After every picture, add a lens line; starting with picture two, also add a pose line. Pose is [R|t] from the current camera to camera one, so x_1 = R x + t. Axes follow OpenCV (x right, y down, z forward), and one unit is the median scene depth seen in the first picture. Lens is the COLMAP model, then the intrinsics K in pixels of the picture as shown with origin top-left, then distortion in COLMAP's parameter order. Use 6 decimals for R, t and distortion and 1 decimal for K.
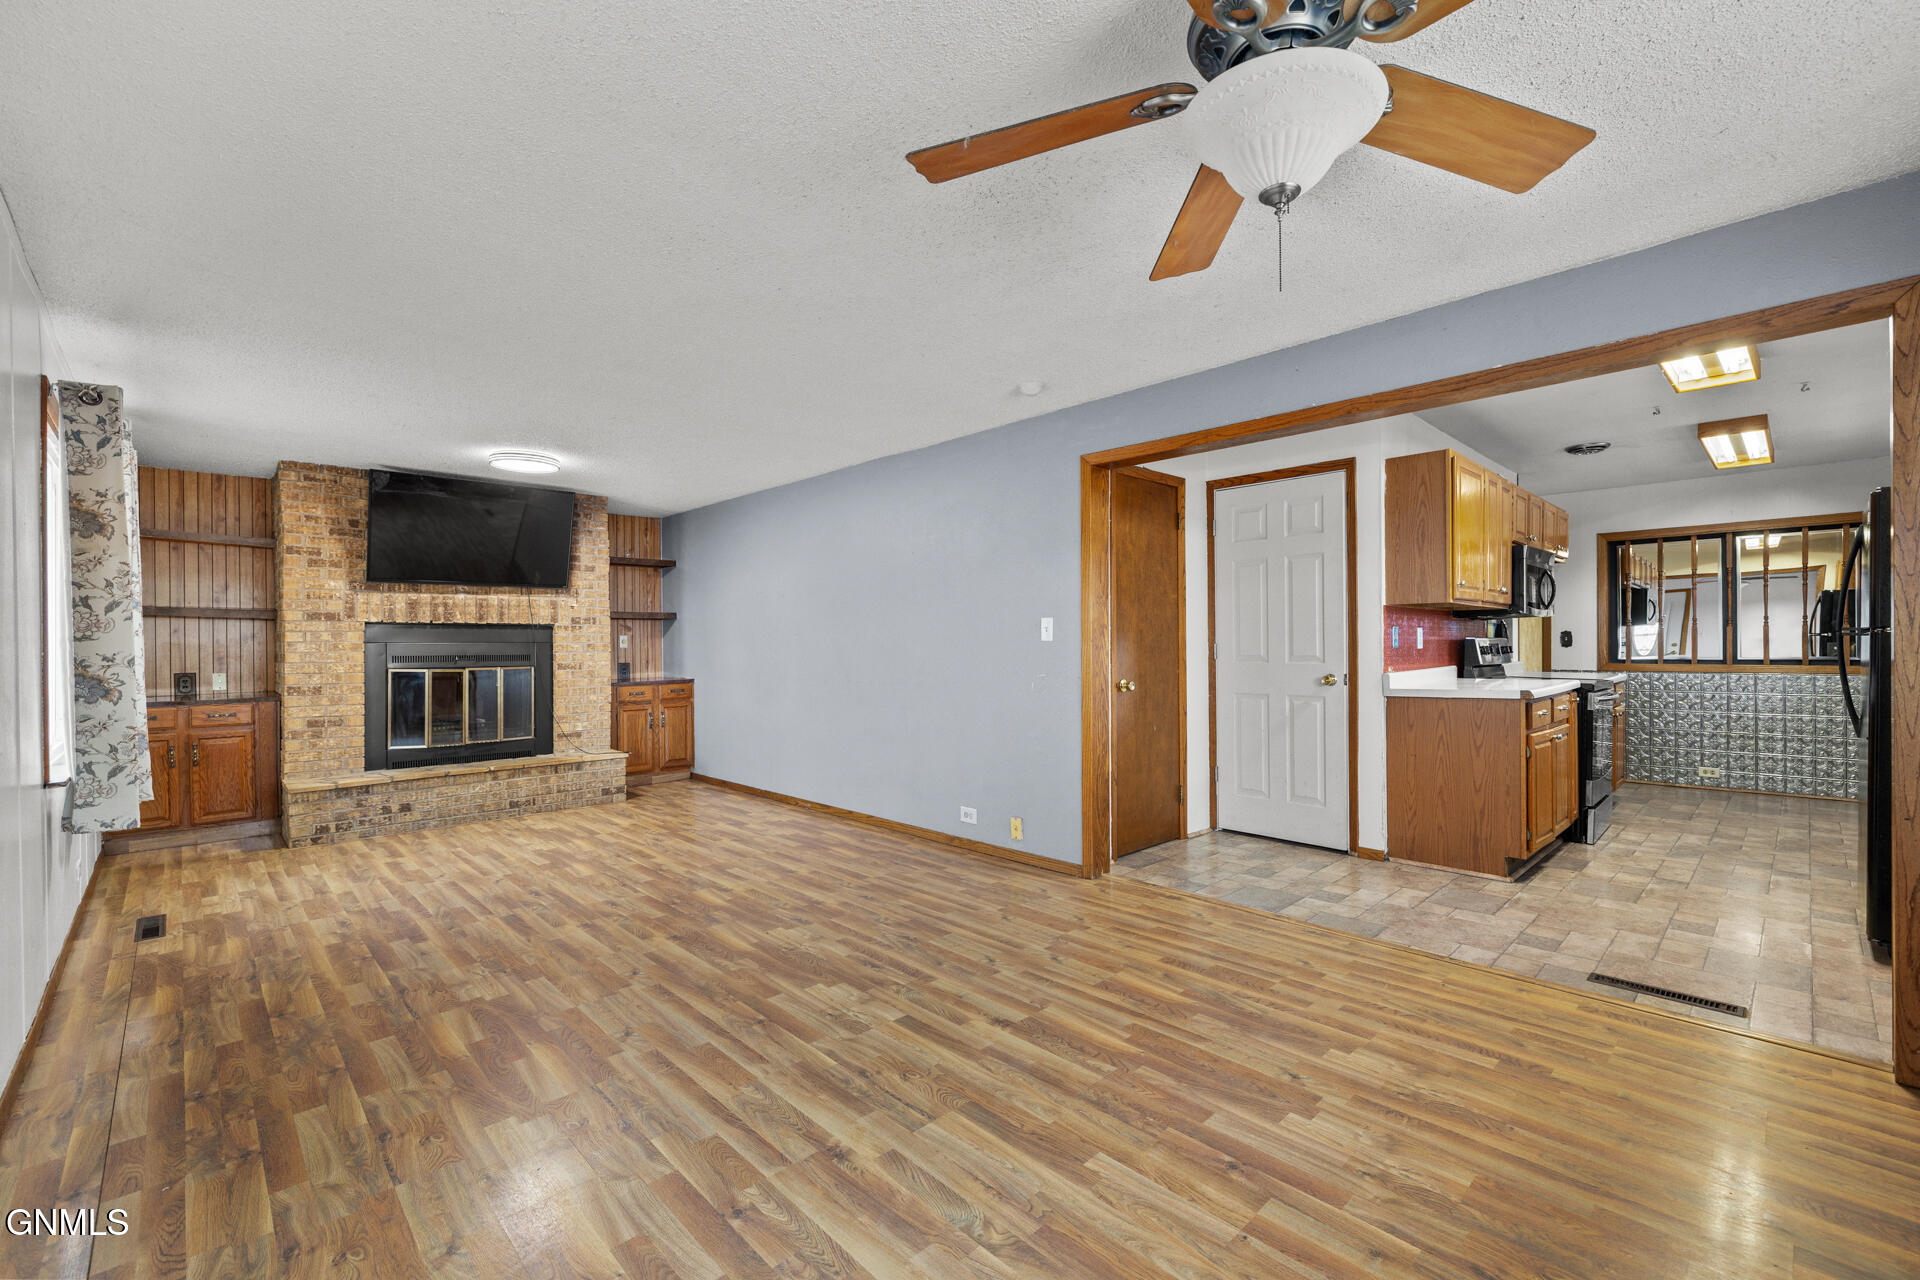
lens RADIAL K [[813.9, 0, 969.1], [0, 813.9, 659.5], [0, 0, 1]] dist [0.000903, -0.000592]
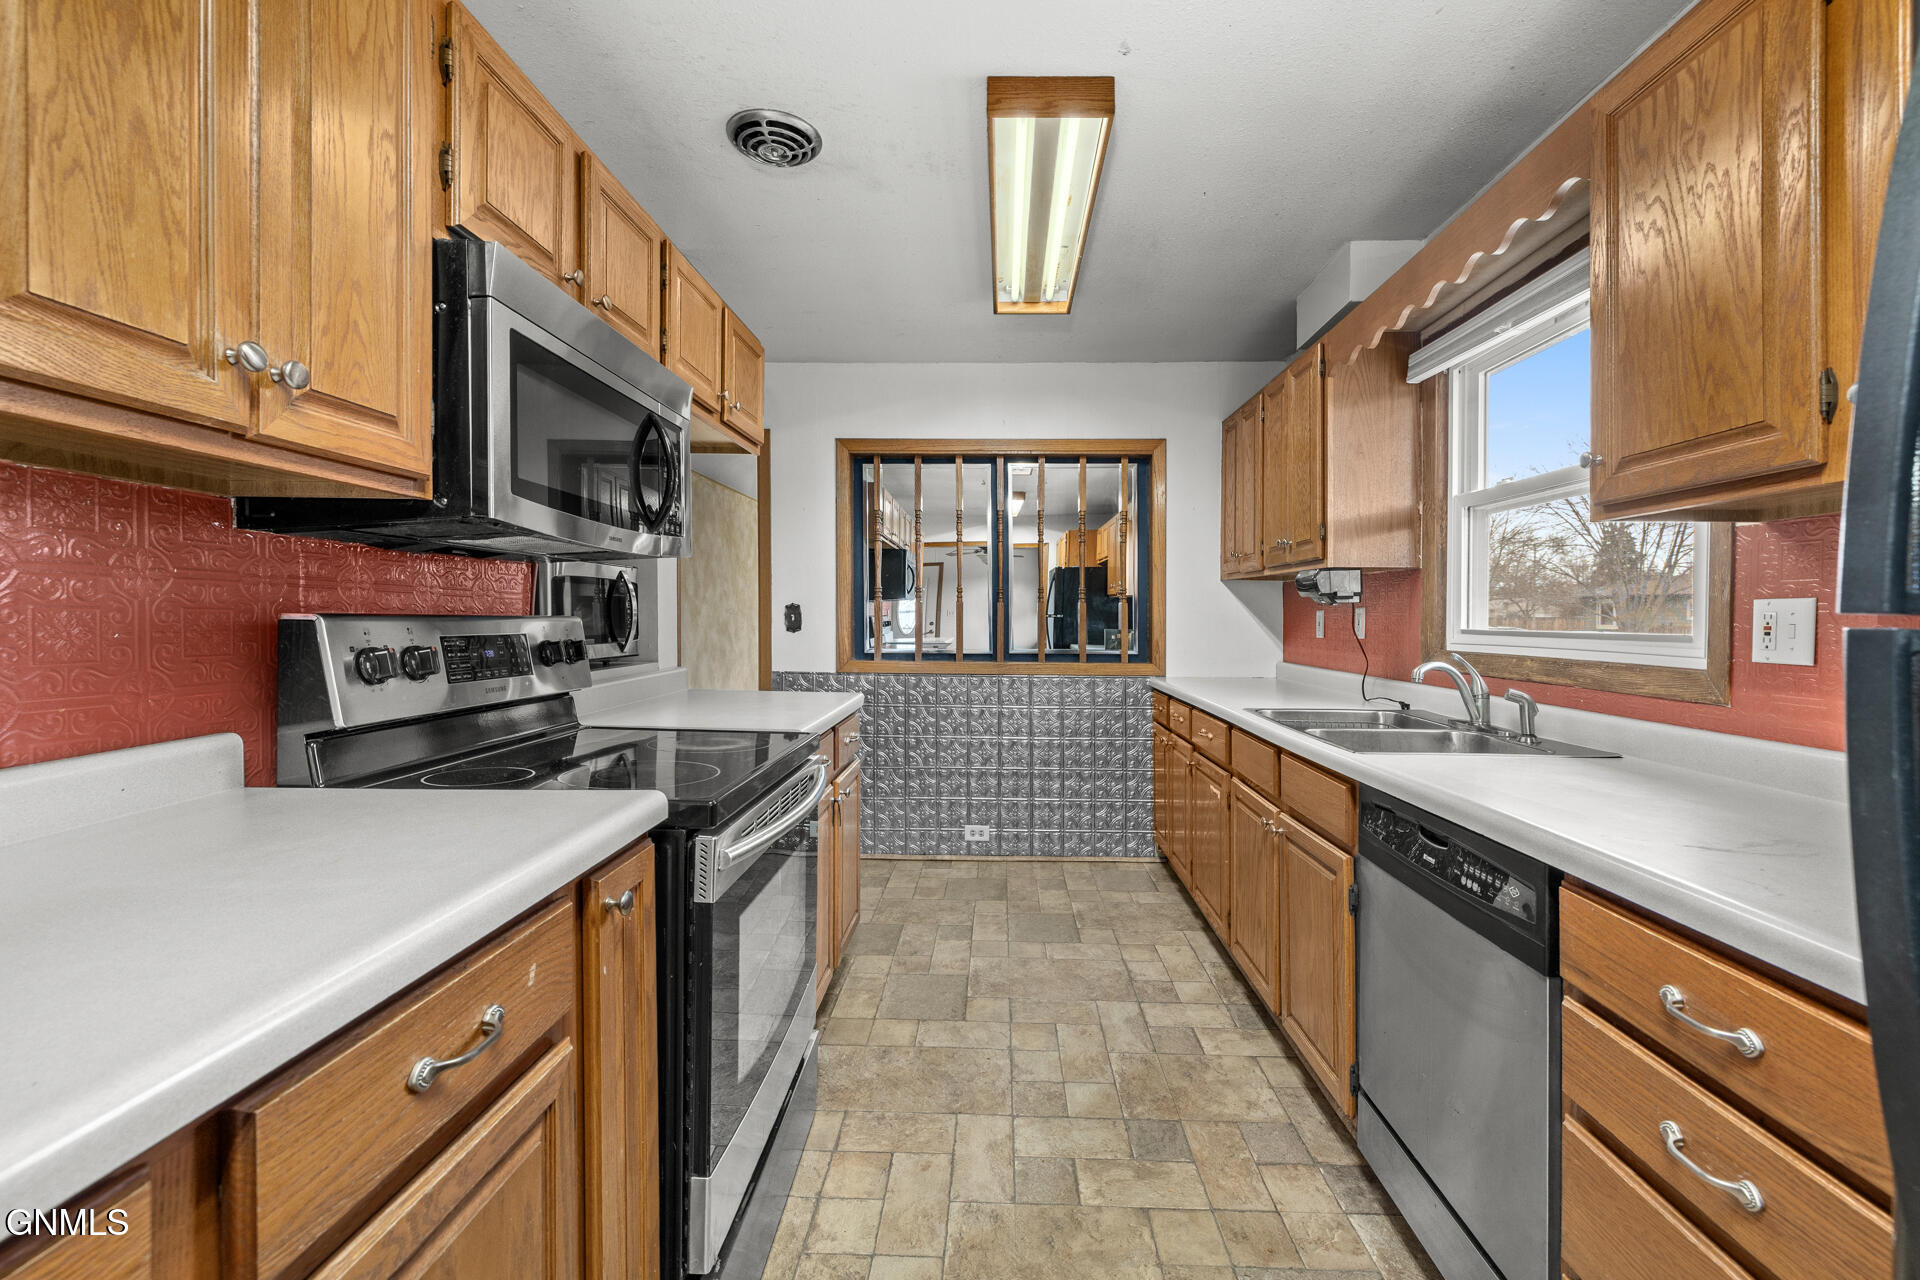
lens RADIAL K [[813.9, 0, 974.2], [0, 813.9, 630.3], [0, 0, 1]] dist [0.000903, -0.000592]
pose [[0.715998, 0.003347, 0.698095, 0.464224], [-0.001989, 0.999994, -0.002754, -0.016606], [-0.698100, 0.000583, 0.716000, 0.547065]]
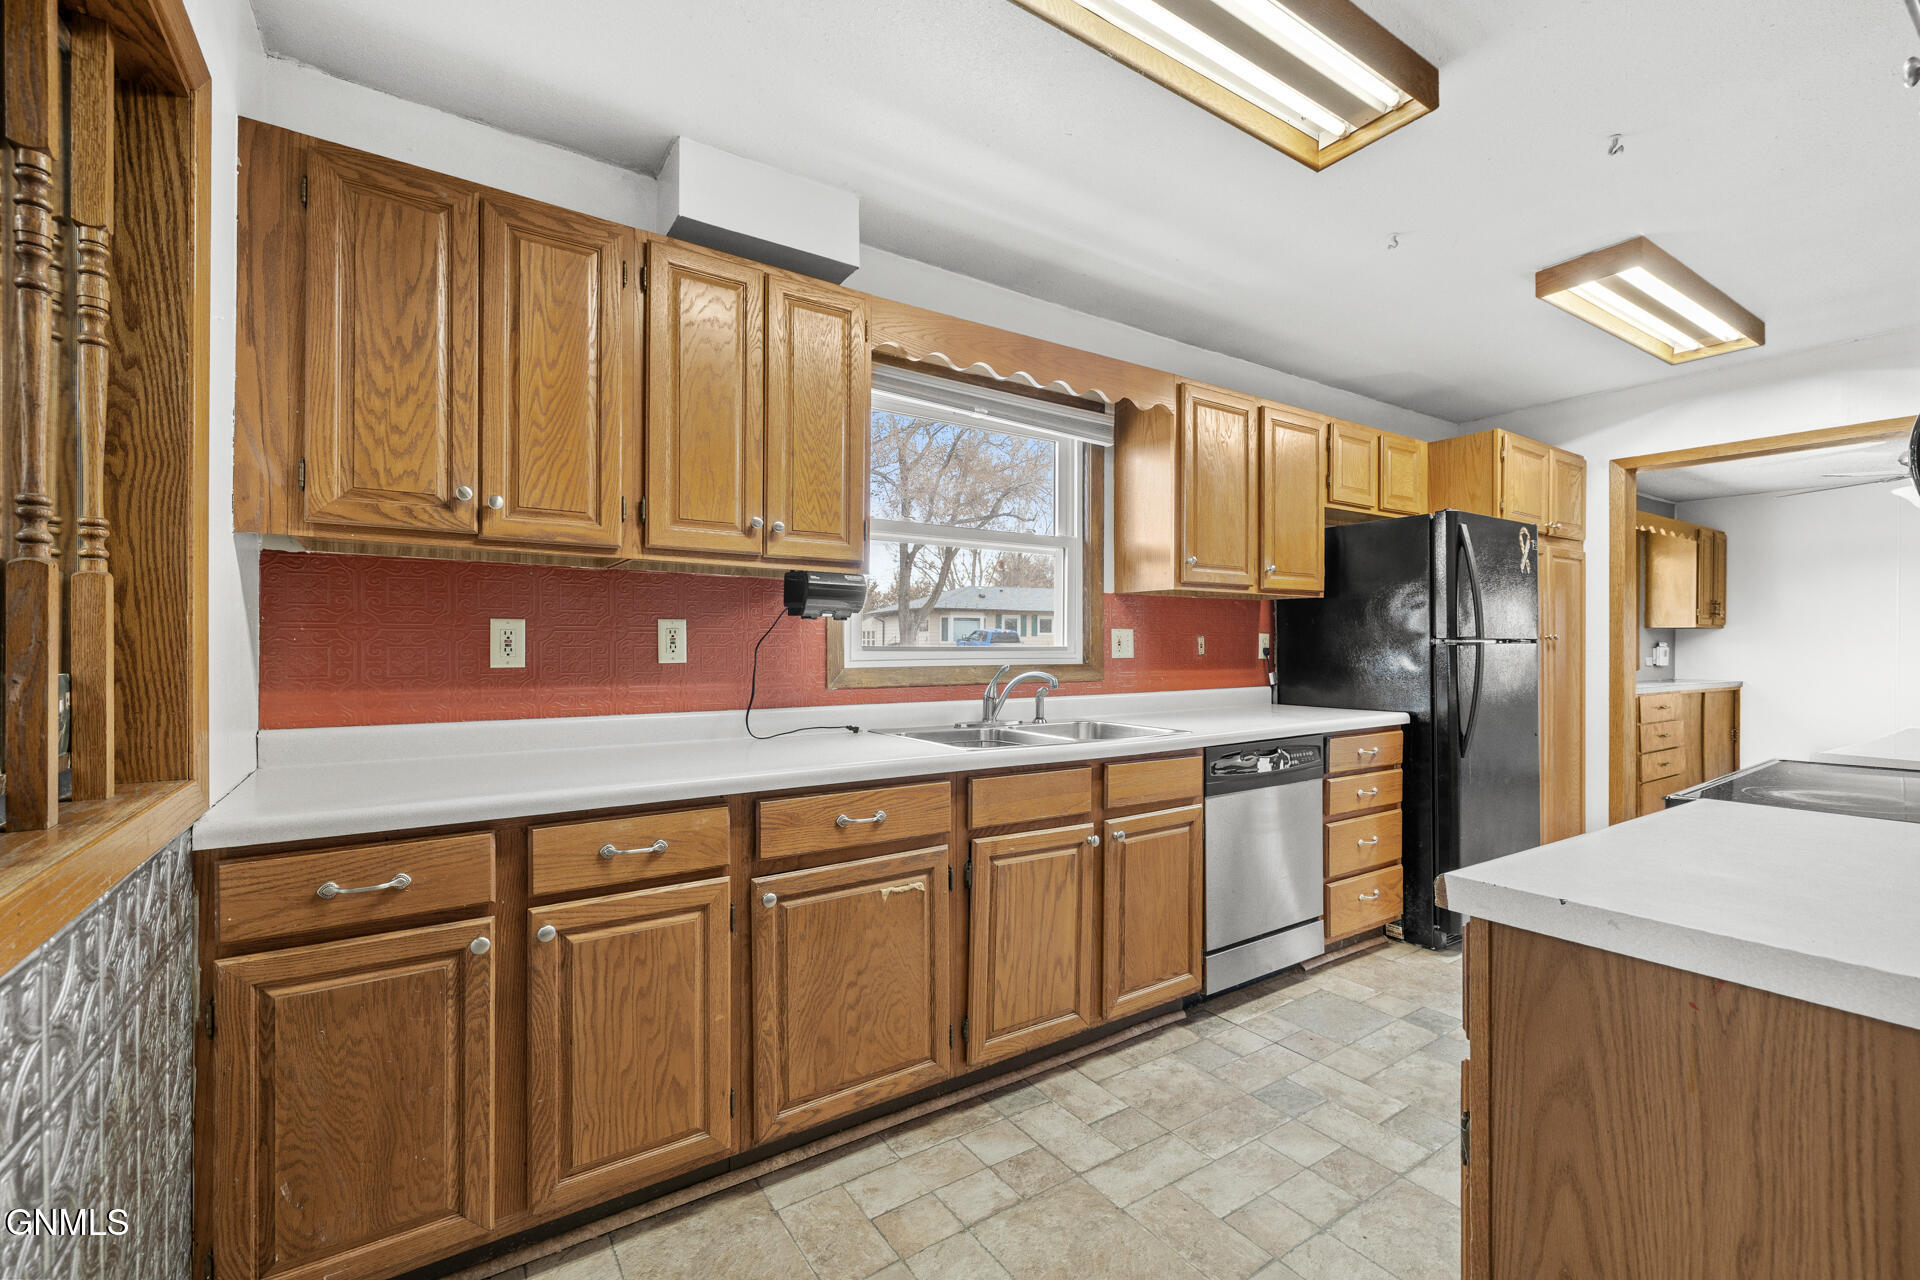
lens RADIAL K [[813.9, 0, 971.5], [0, 813.9, 637.7], [0, 0, 1]] dist [0.000903, -0.000592]
pose [[-0.985719, 0.006569, 0.168269, 0.646631], [0.008273, 0.999921, 0.009429, -0.022205], [-0.168194, 0.010686, -0.985696, 0.836046]]
